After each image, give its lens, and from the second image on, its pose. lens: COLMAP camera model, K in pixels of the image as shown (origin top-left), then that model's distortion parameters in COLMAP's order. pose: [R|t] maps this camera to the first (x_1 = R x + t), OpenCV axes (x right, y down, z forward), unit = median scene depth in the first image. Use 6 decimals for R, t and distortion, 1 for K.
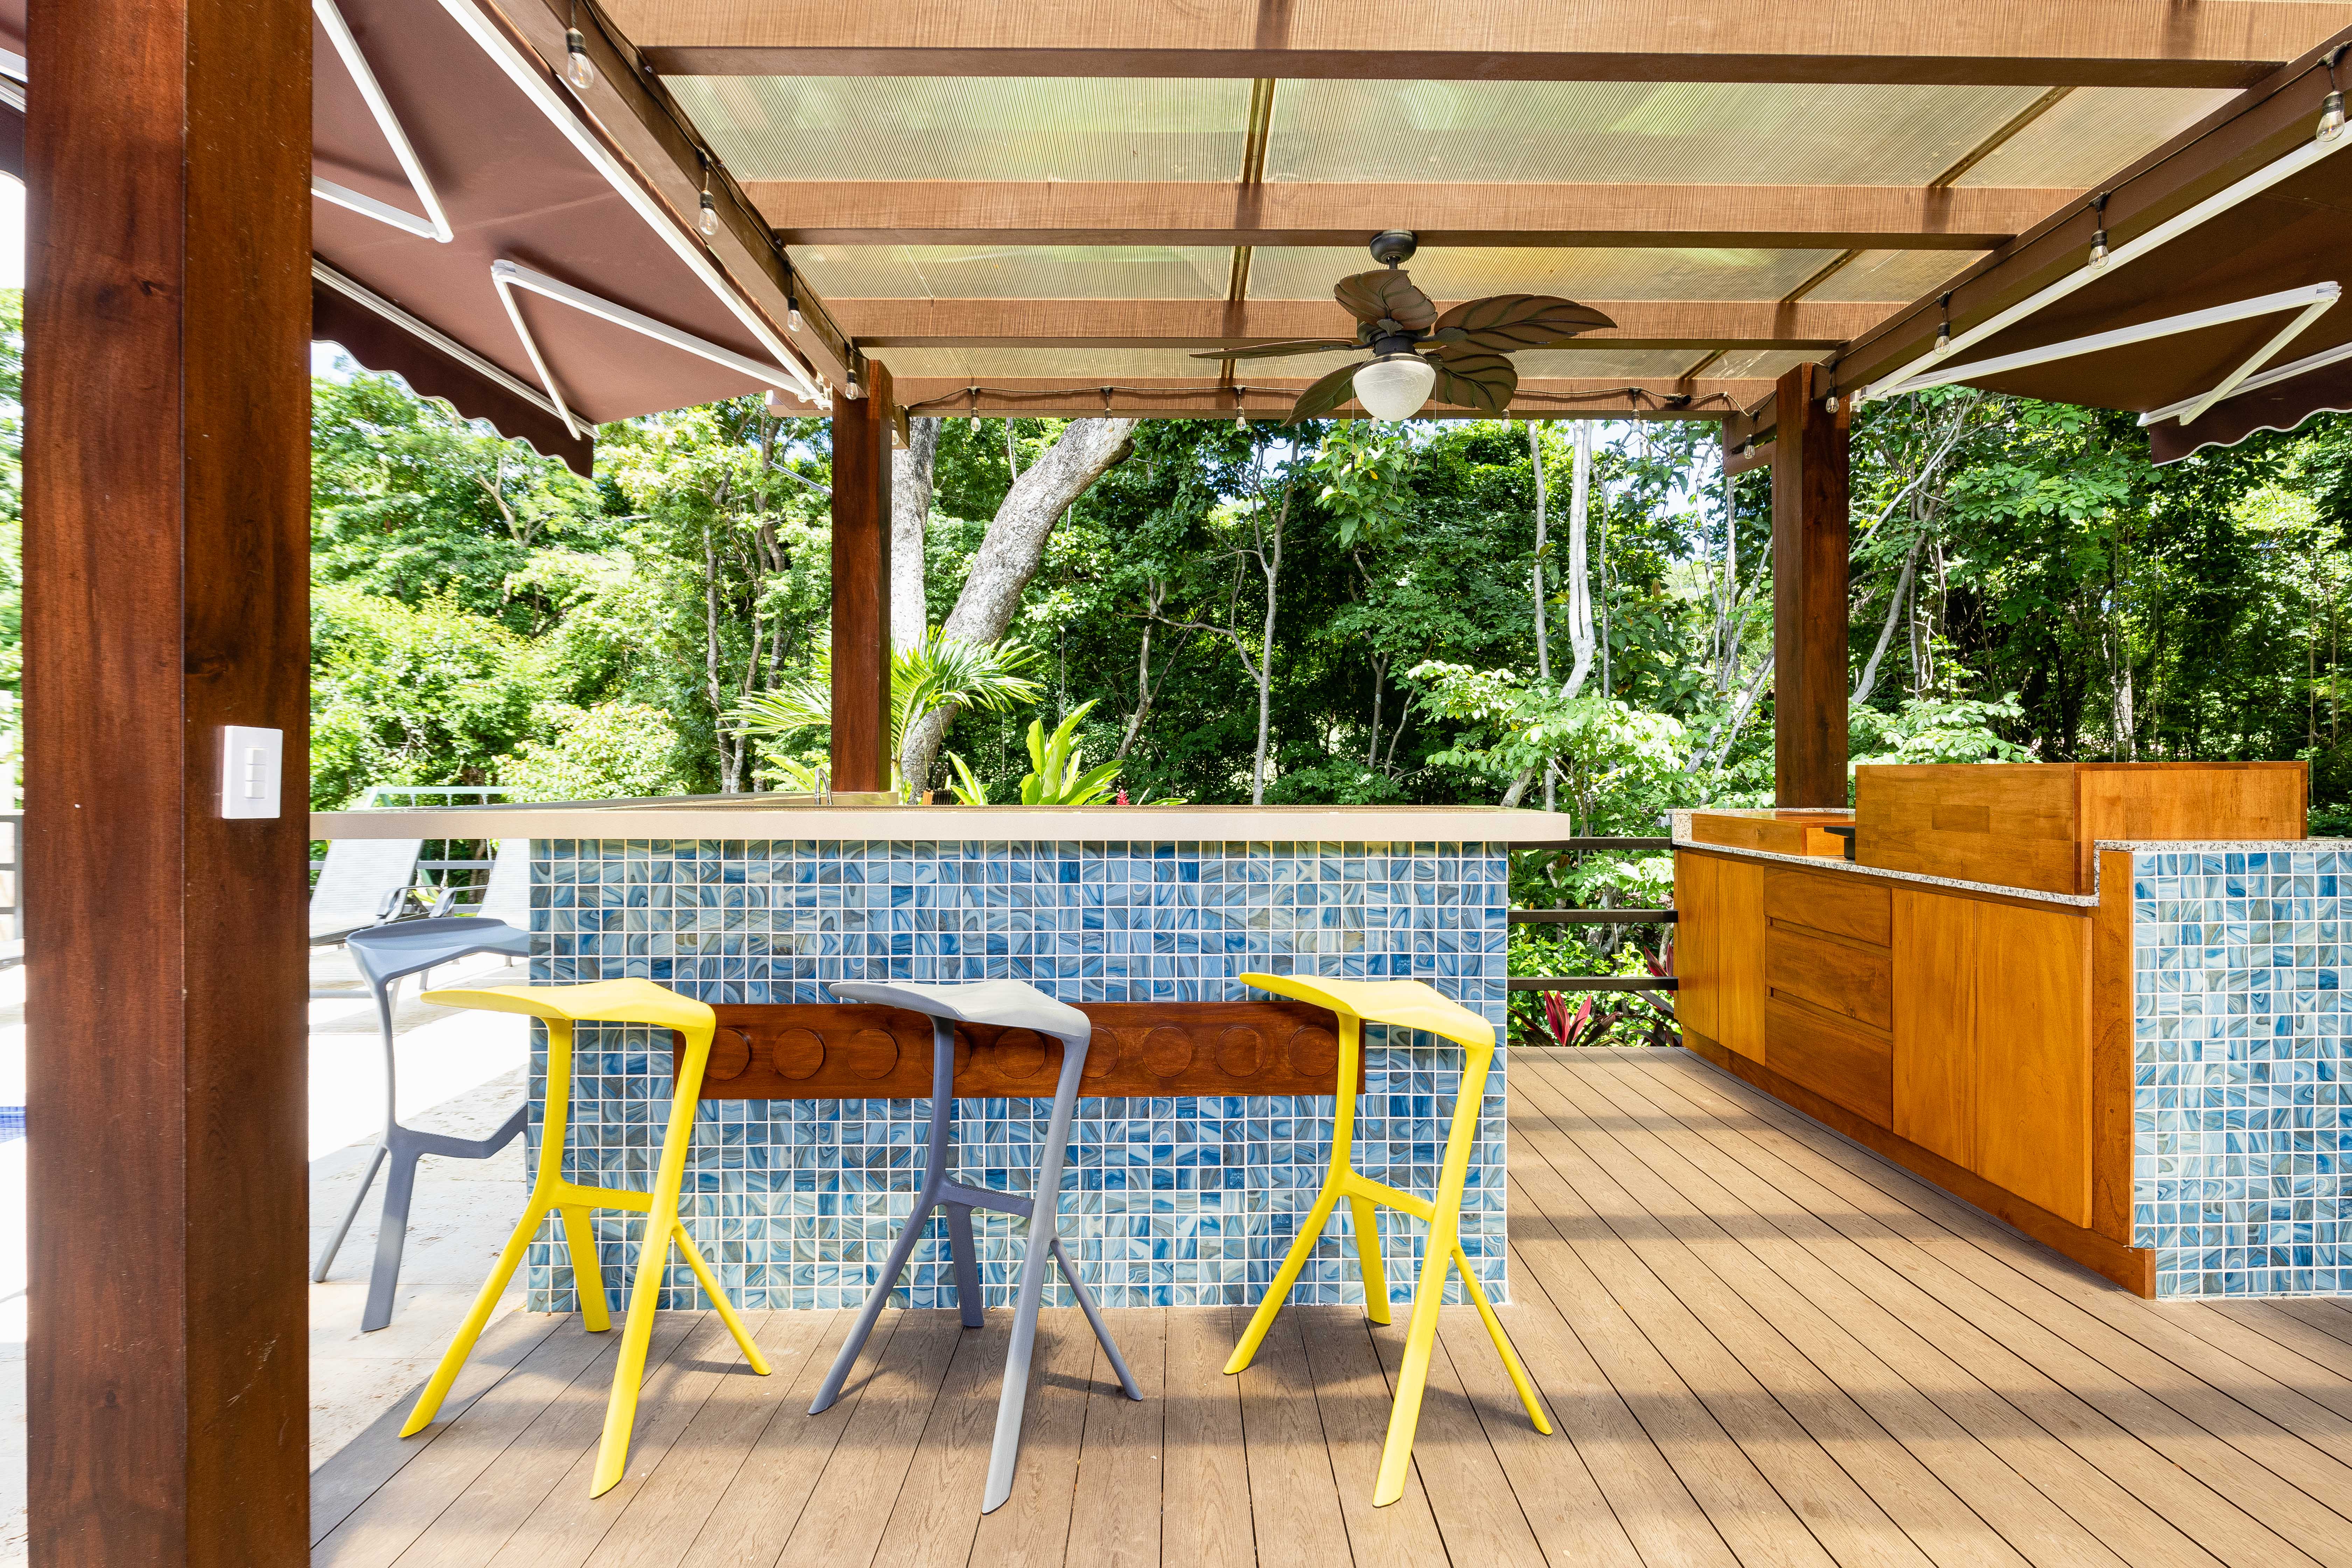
lens RADIAL K [[1064.6, 0, 1196.7], [0, 1064.6, 777.1], [0, 0, 1]] dist [-0.000514, -0.001011]
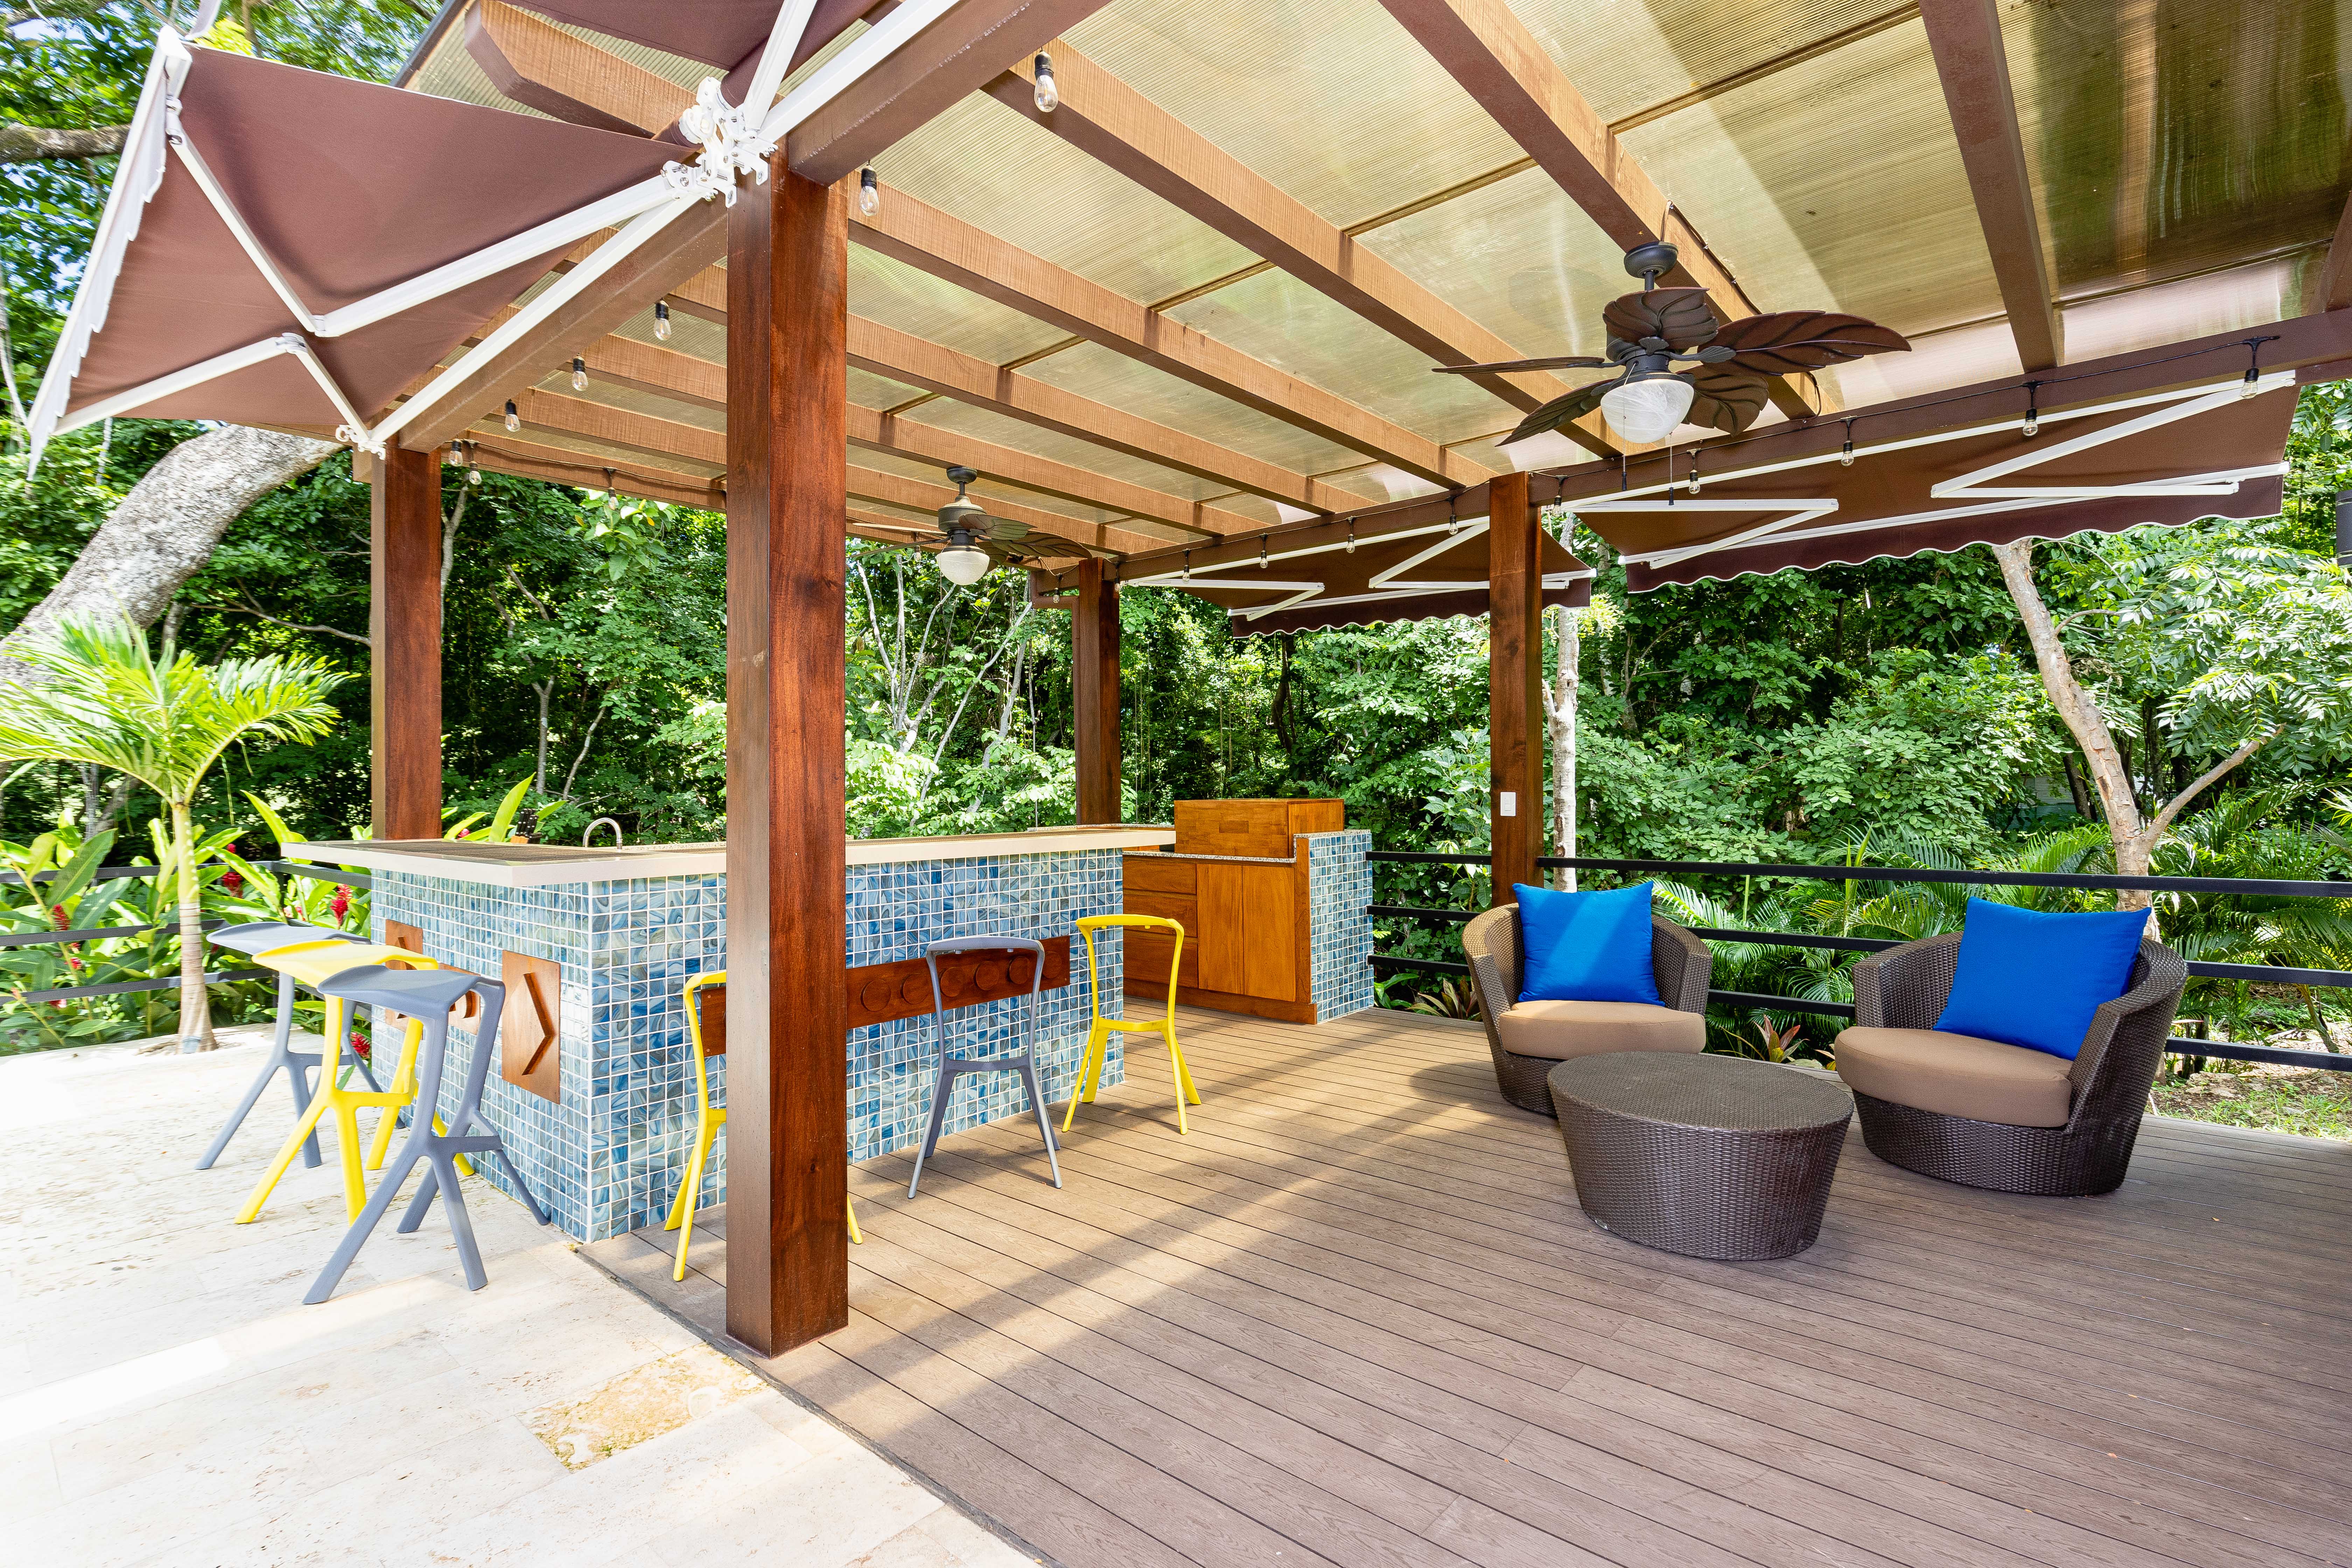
lens RADIAL K [[1085.5, 0, 1191.4], [0, 1085.5, 784.6], [0, 0, 1]] dist [0.000309, -0.000771]
pose [[0.669330, -0.005581, 0.742944, -1.121989], [0.014438, 0.999881, -0.005497, -0.041837], [-0.742825, 0.014406, 0.669331, -0.447688]]
